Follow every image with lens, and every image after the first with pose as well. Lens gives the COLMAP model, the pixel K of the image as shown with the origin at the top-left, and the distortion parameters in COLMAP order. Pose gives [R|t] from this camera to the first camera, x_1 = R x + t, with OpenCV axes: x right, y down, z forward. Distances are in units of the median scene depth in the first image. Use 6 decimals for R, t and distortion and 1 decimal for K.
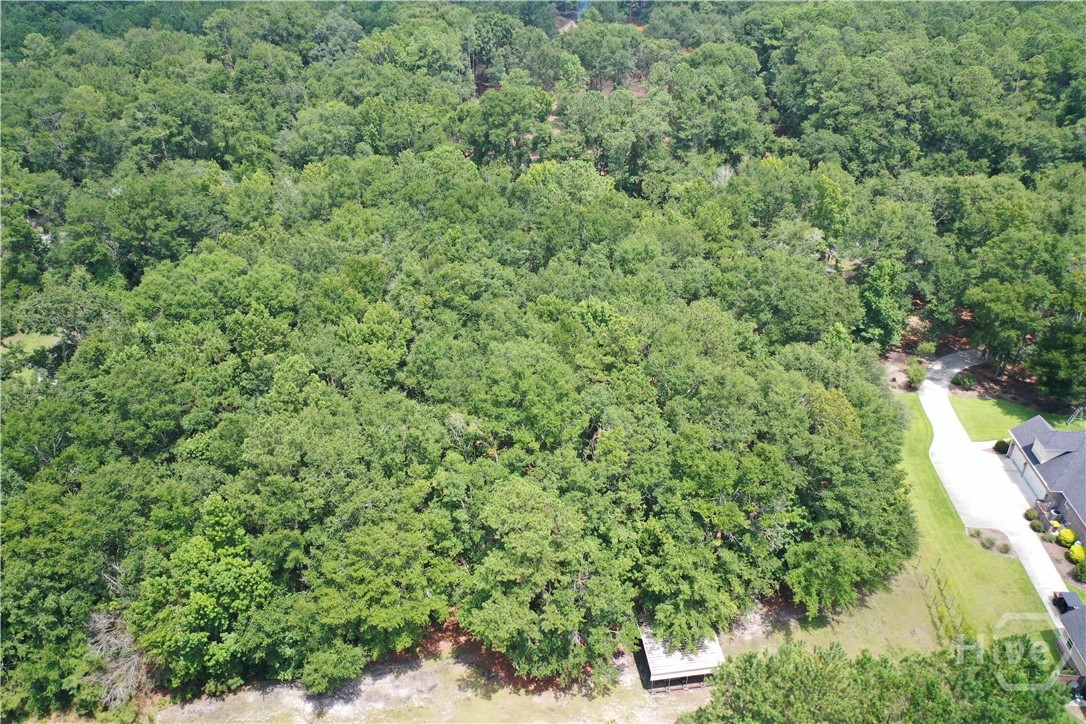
lens RADIAL K [[846.3, 0, 542.5], [0, 846.3, 360.0], [0, 0, 1]] dist [-0.006889, -0.005446]
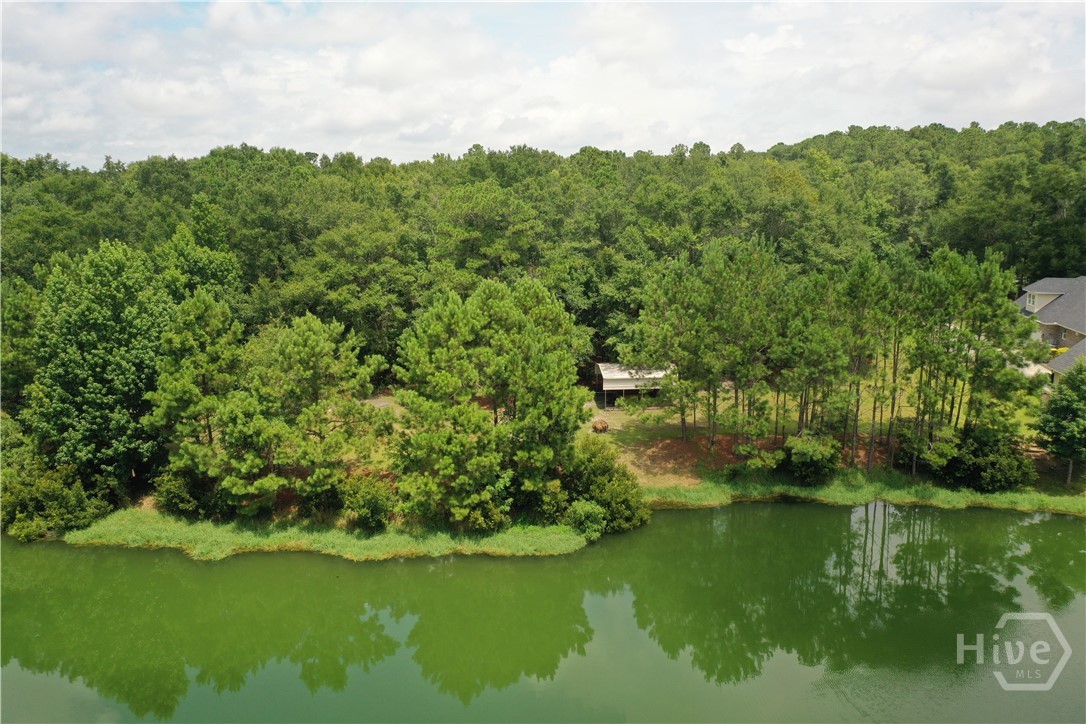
lens RADIAL K [[846.3, 0, 541.5], [0, 846.3, 359.3], [0, 0, 1]] dist [-0.006889, -0.005446]
pose [[0.995574, 0.007976, -0.093639, 0.141666], [-0.038546, 0.943379, -0.329470, 0.641957], [0.085709, 0.331621, 0.939511, 0.064483]]
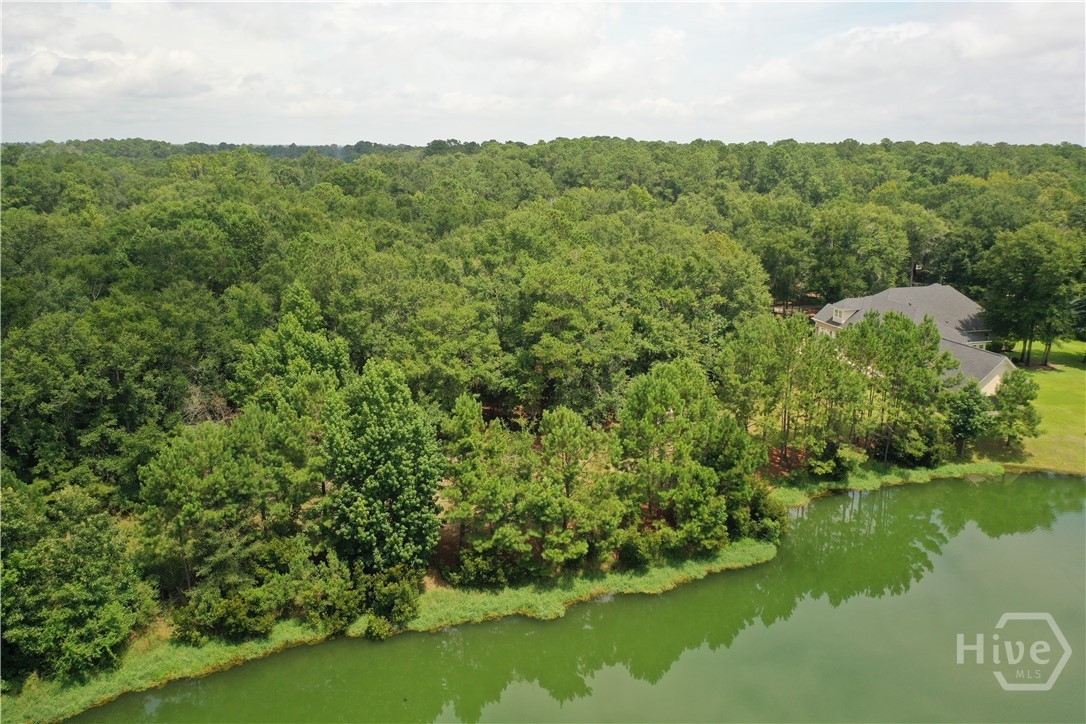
lens RADIAL K [[846.3, 0, 543.8], [0, 846.3, 361.7], [0, 0, 1]] dist [-0.006889, -0.005446]
pose [[0.934795, -0.079075, 0.346273, -0.436816], [0.173497, 0.952340, -0.250893, 0.552534], [-0.309930, 0.294611, 0.903962, -0.103498]]
